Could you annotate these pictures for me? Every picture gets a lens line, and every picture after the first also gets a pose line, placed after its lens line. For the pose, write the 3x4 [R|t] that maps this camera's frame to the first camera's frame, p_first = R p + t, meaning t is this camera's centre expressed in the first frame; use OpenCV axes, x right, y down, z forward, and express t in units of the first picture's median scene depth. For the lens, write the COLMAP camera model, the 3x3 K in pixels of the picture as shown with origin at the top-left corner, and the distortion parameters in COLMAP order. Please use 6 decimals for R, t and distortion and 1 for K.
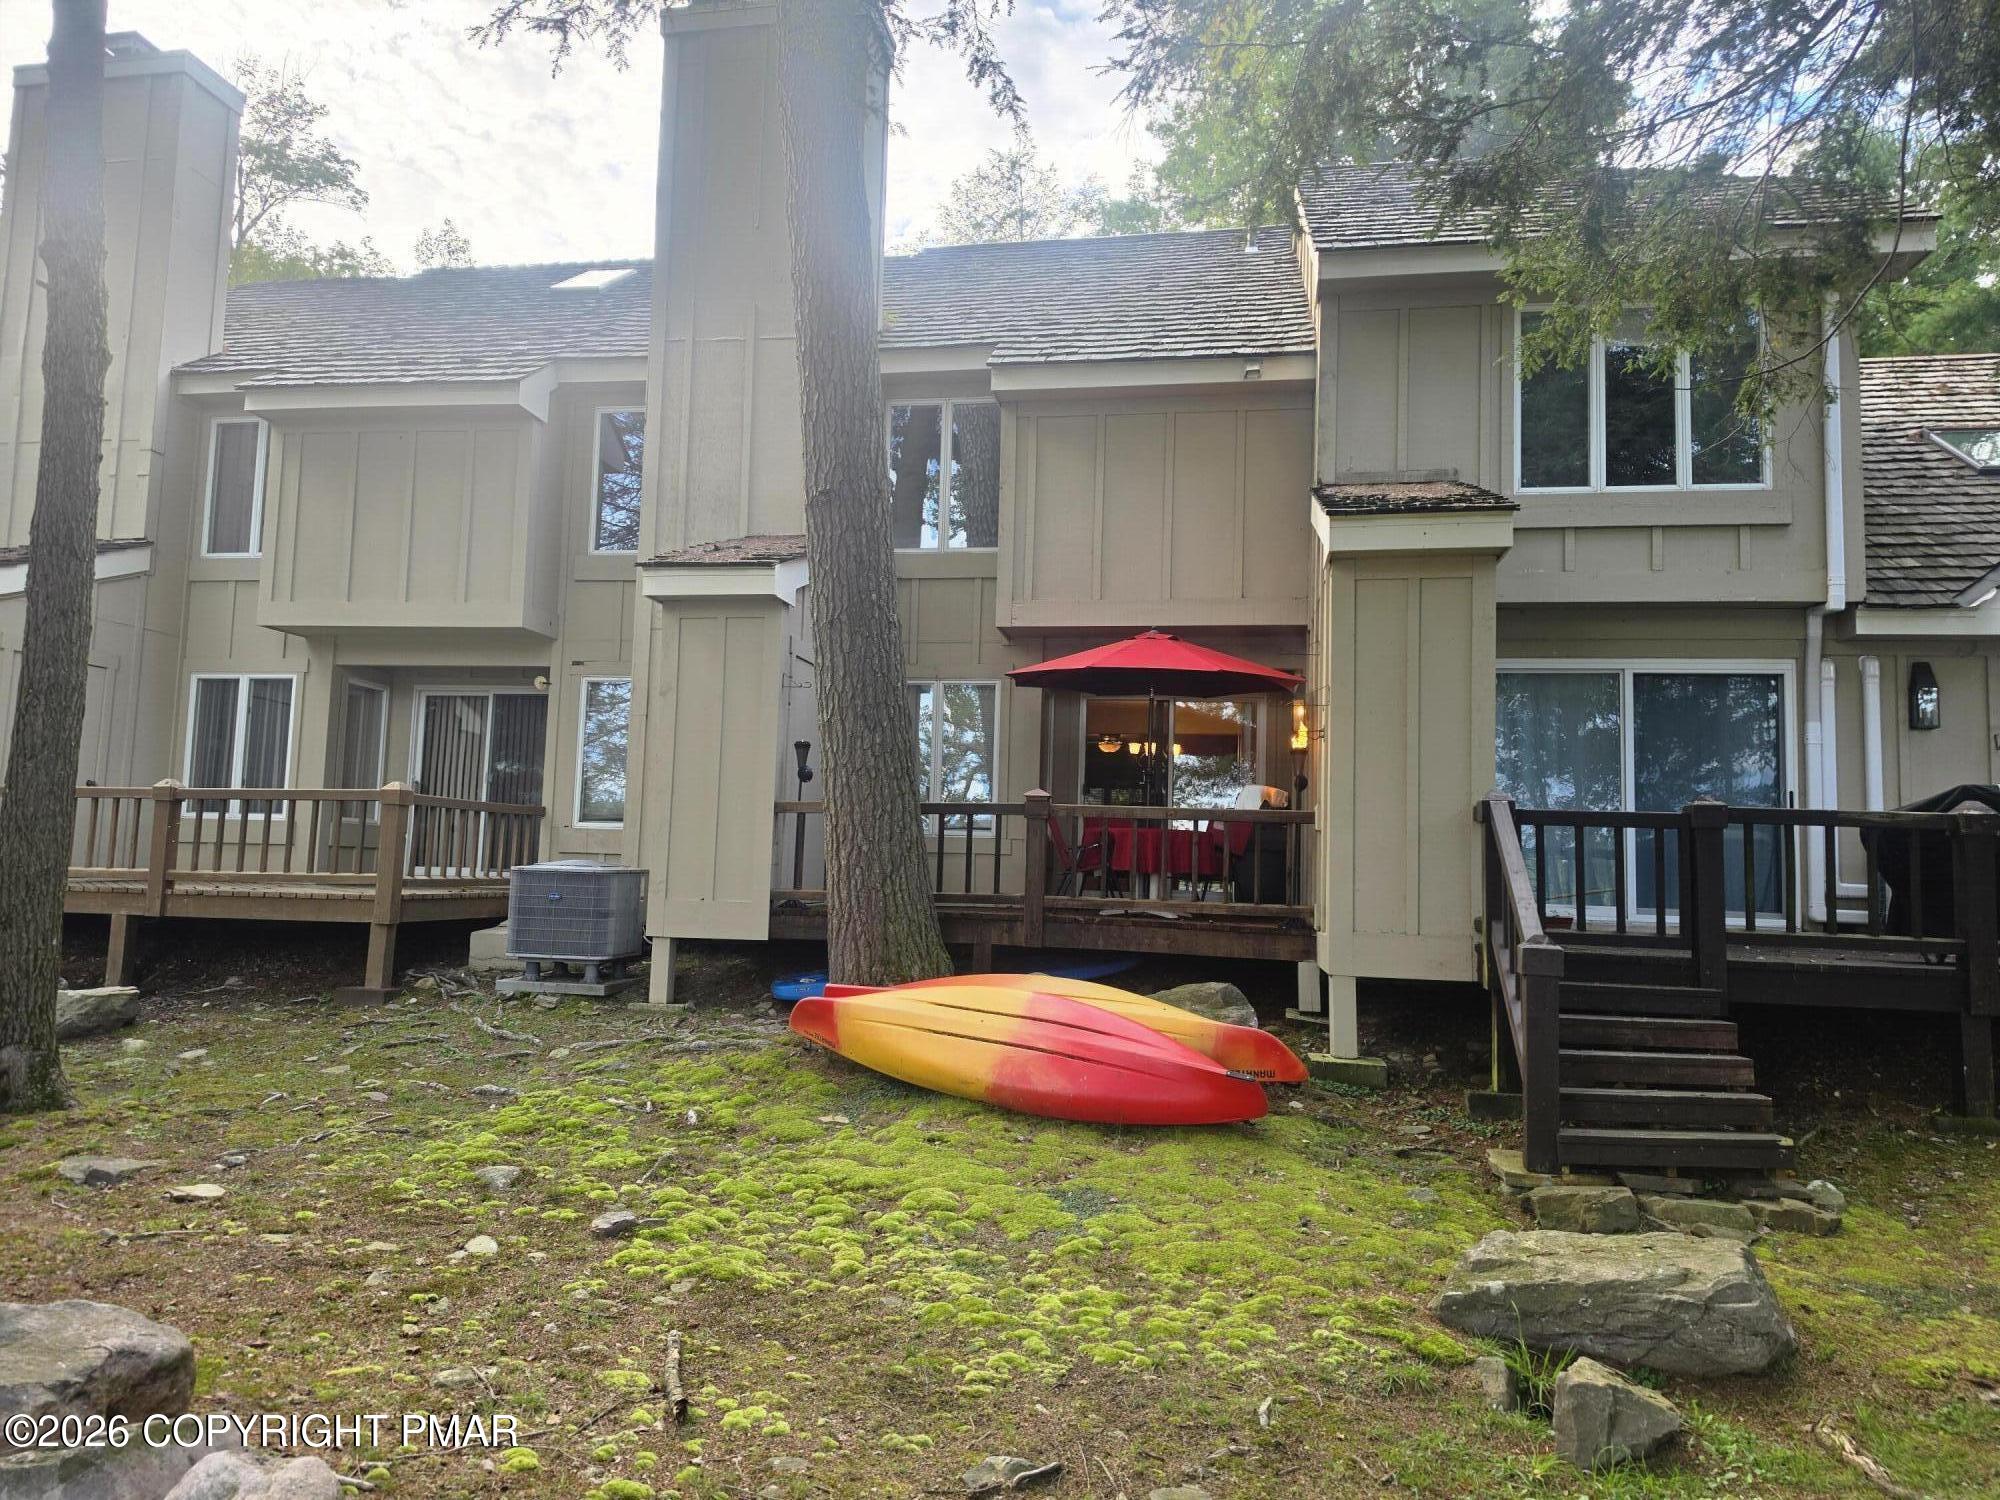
lens RADIAL K [[1372.2, 0, 1000.1], [0, 1372.2, 743.7], [0, 0, 1]] dist [0.103208, -0.150327]
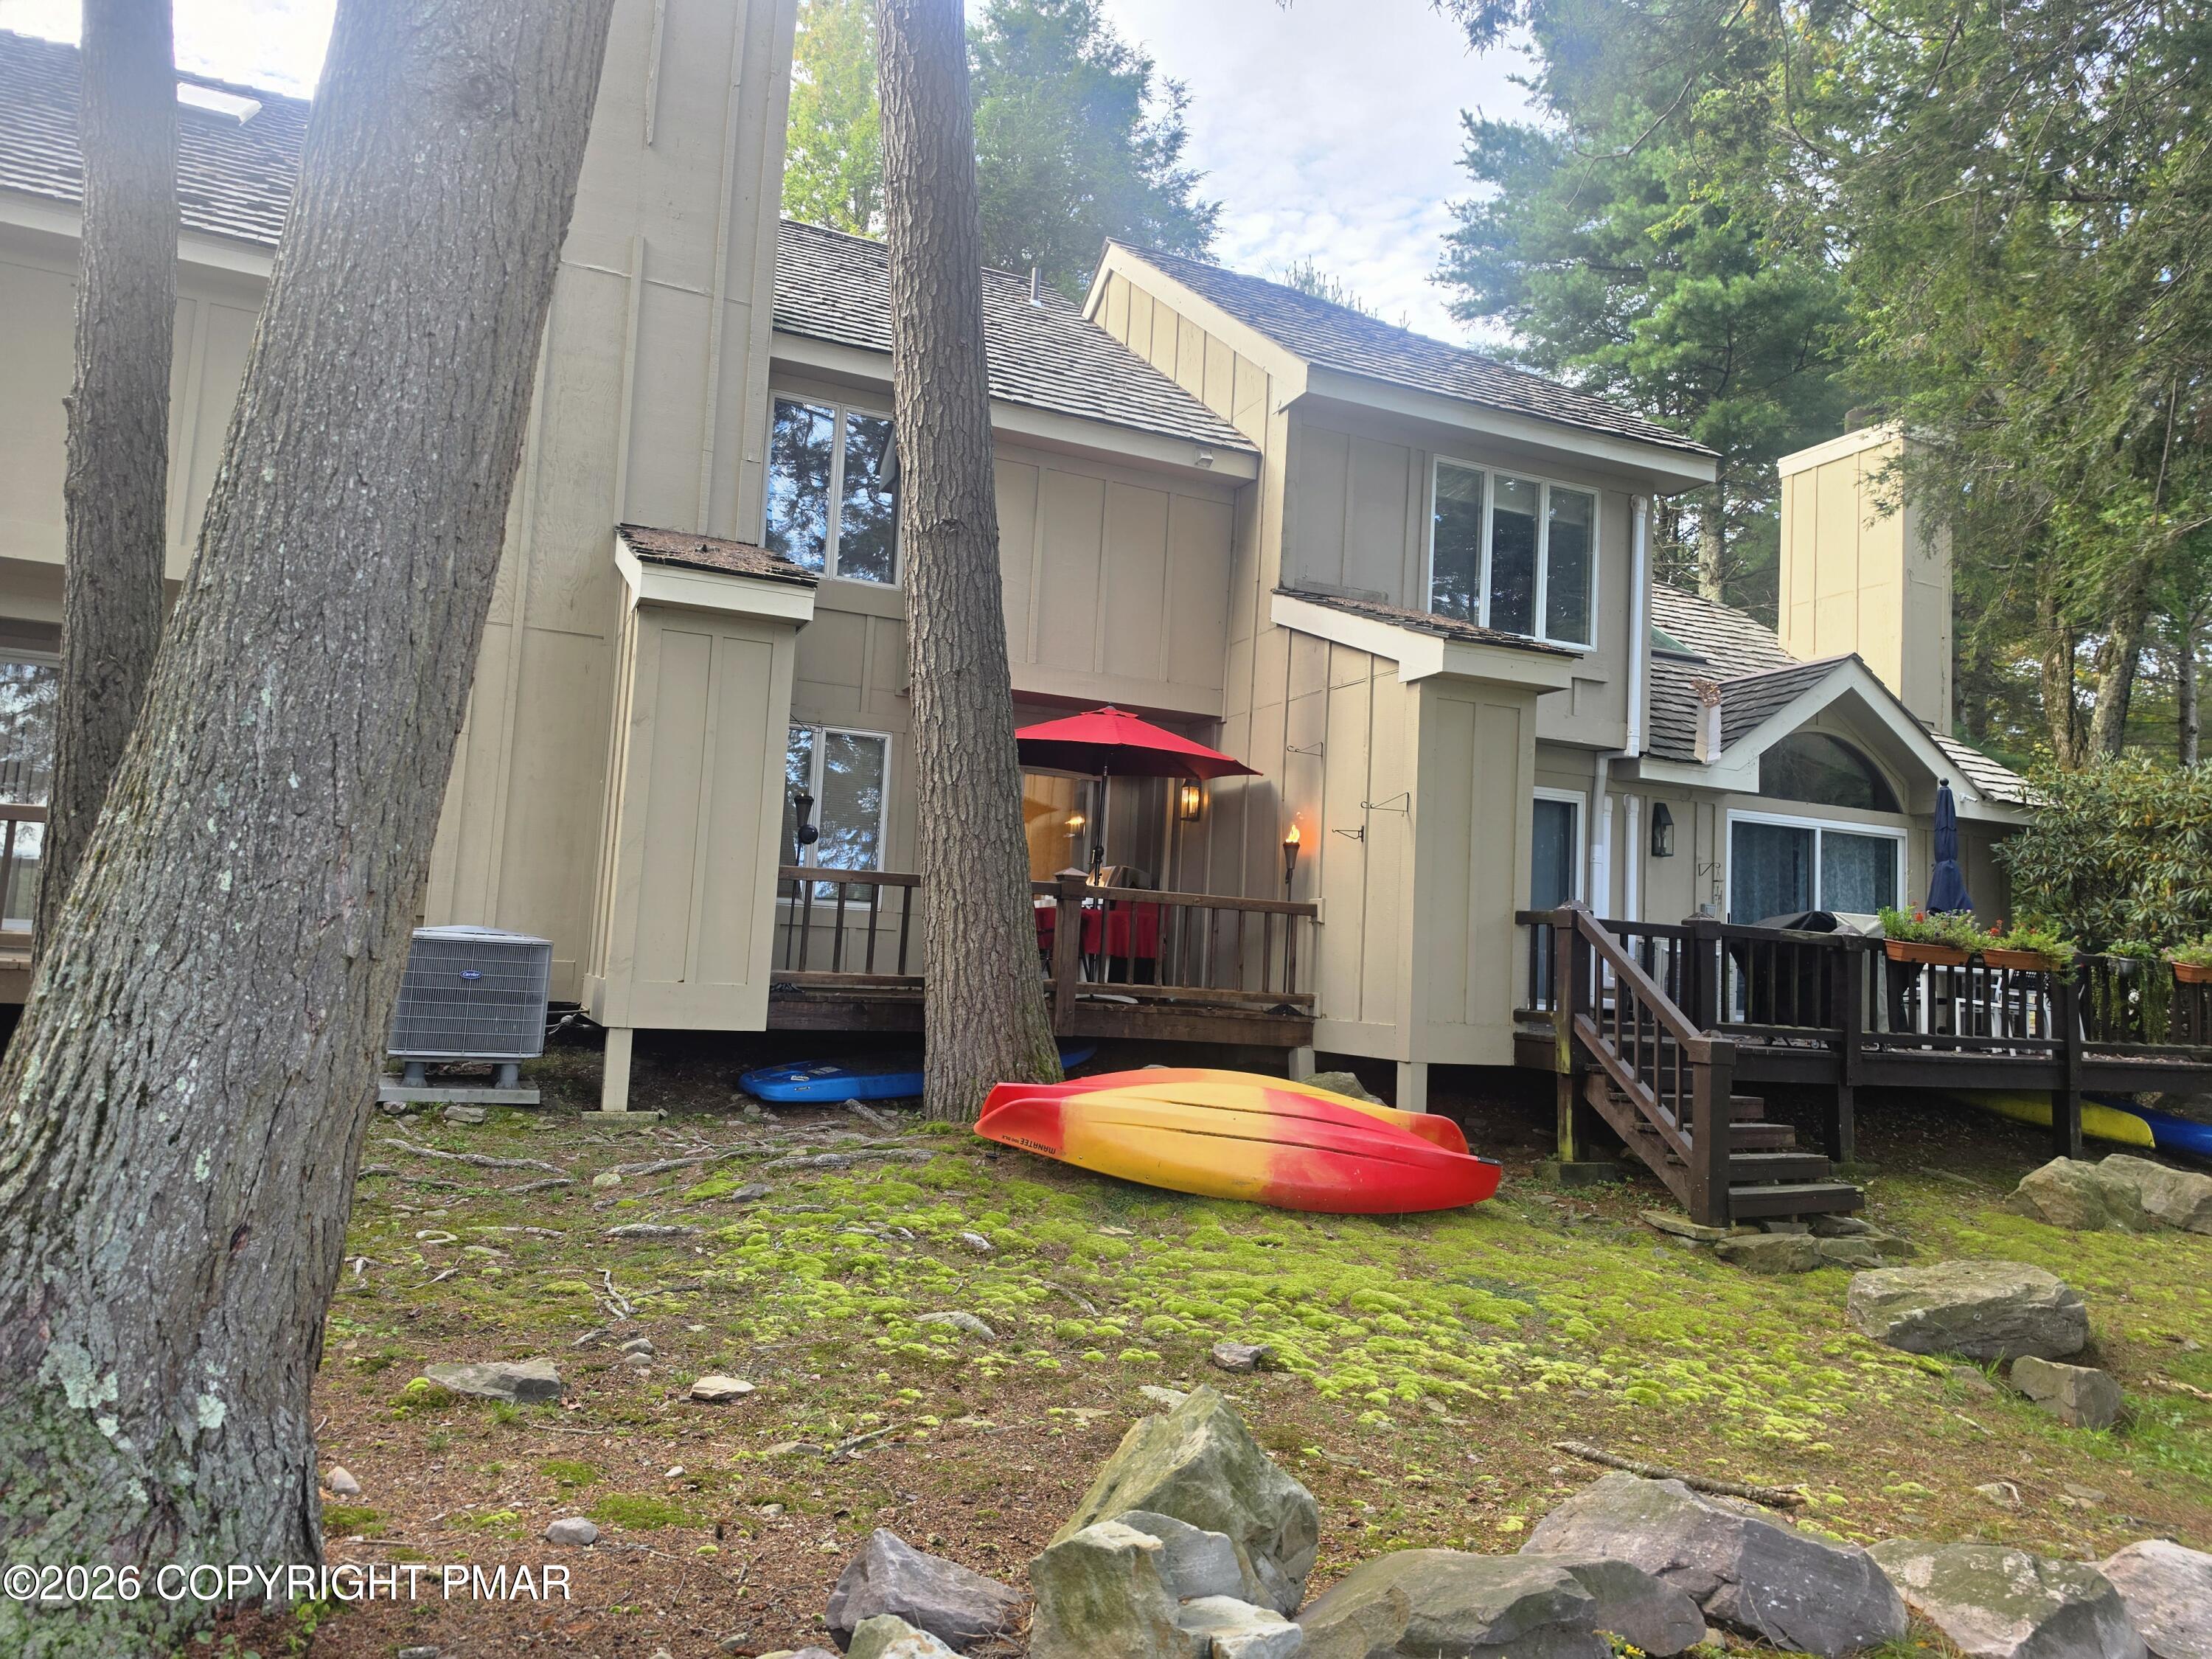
lens RADIAL K [[1520.0, 0, 1093.6], [0, 1520.0, 800.9], [0, 0, 1]] dist [0.088735, -0.119170]
pose [[0.830844, 0.074920, 0.551440, -0.542148], [-0.080203, 0.996672, -0.014571, 0.001123], [-0.550696, -0.032121, 0.834088, 0.126499]]
